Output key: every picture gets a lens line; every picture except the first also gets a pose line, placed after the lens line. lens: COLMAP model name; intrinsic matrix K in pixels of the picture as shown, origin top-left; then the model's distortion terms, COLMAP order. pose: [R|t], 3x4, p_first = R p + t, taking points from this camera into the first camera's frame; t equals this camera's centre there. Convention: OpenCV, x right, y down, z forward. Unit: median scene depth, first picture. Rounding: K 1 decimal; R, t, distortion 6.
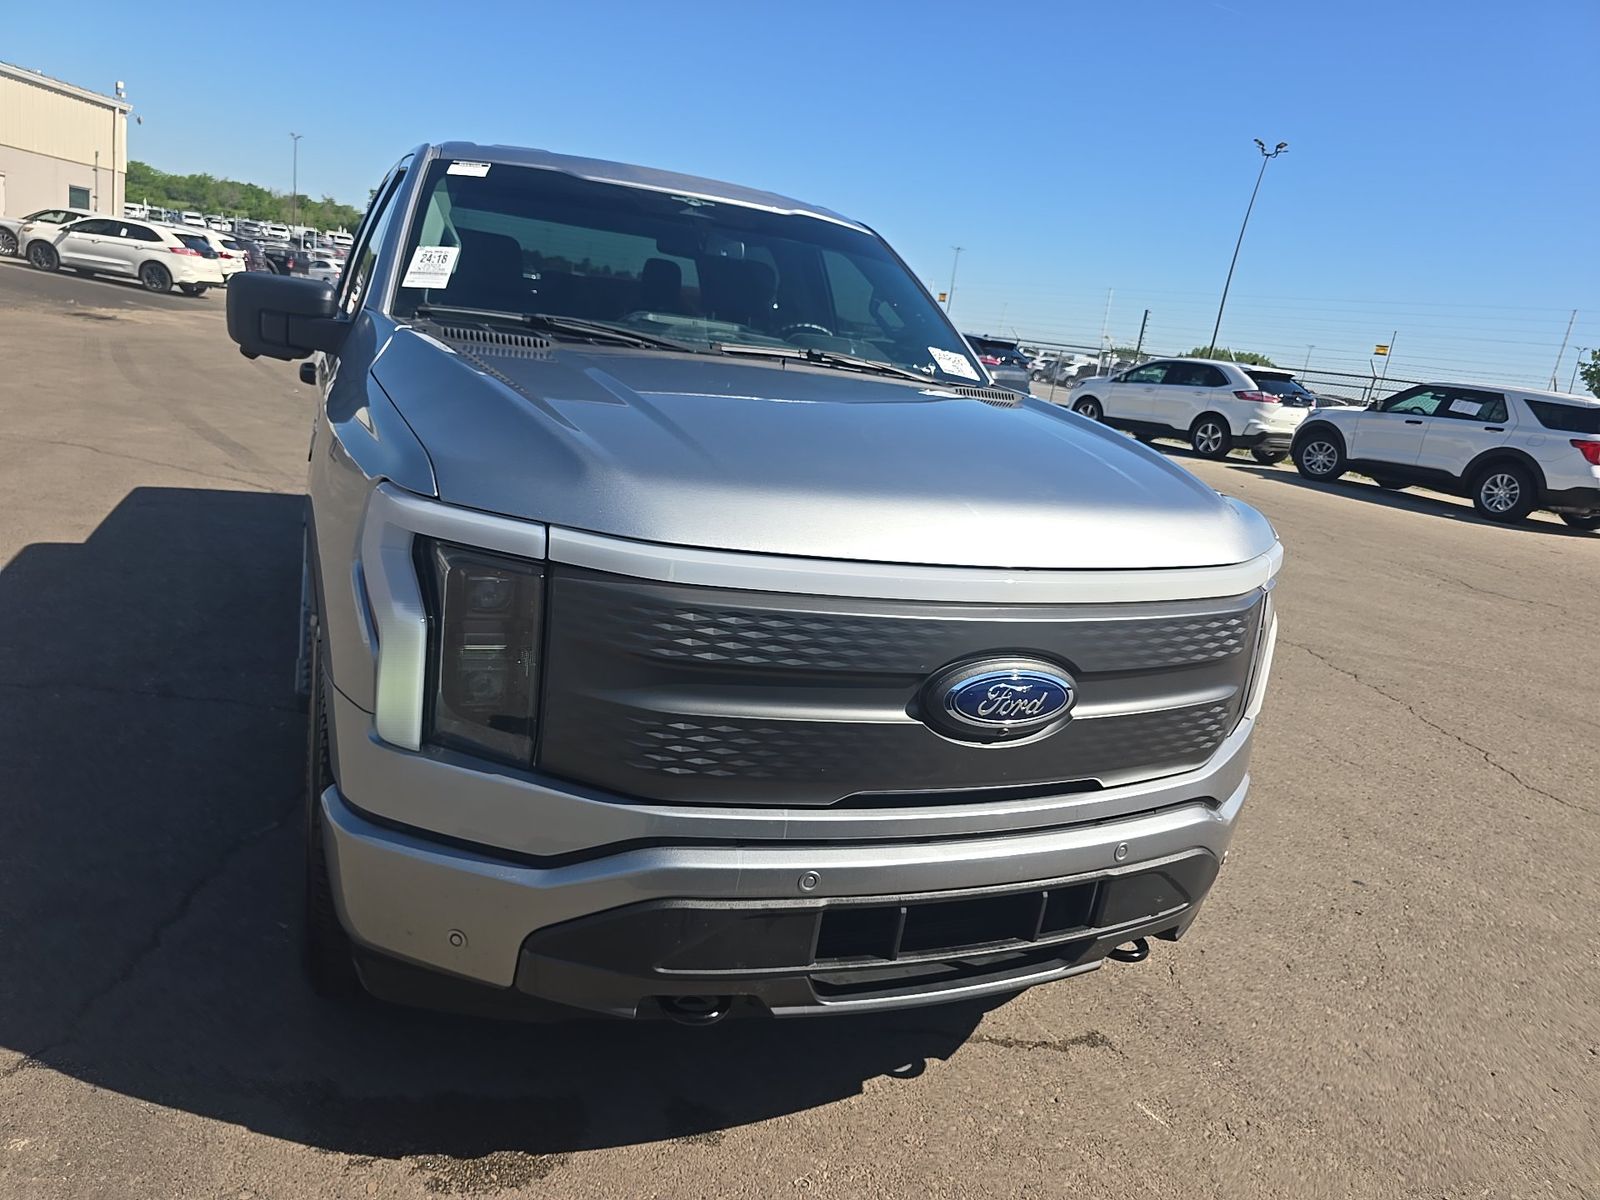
lens RADIAL K [[1087.3, 0, 812.2], [0, 1087.3, 597.0], [0, 0, 1]] dist [0.046393, -0.049887]
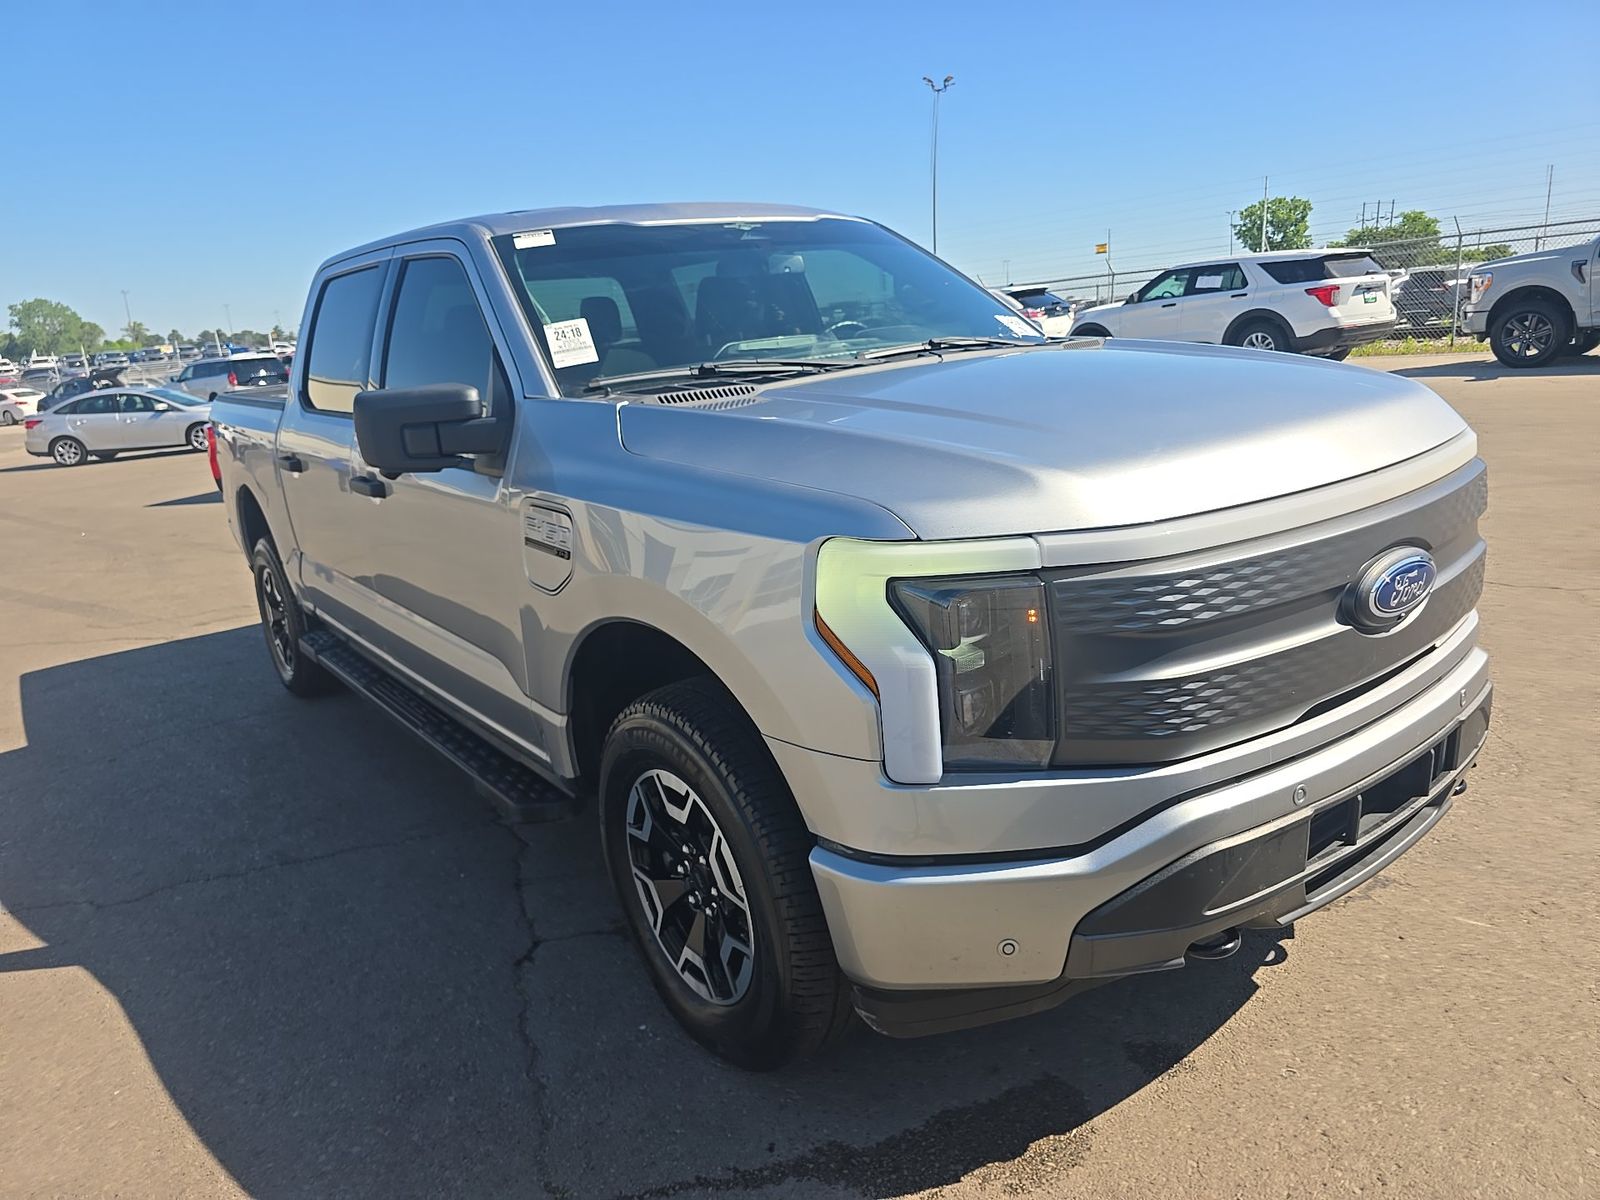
lens RADIAL K [[1087.3, 0, 812.2], [0, 1087.3, 597.0], [0, 0, 1]] dist [0.046393, -0.049887]
pose [[0.946921, -0.264065, 0.183330, -0.152655], [0.262315, 0.964377, 0.034184, -0.023613], [-0.185826, 0.015720, 0.982457, 0.002686]]
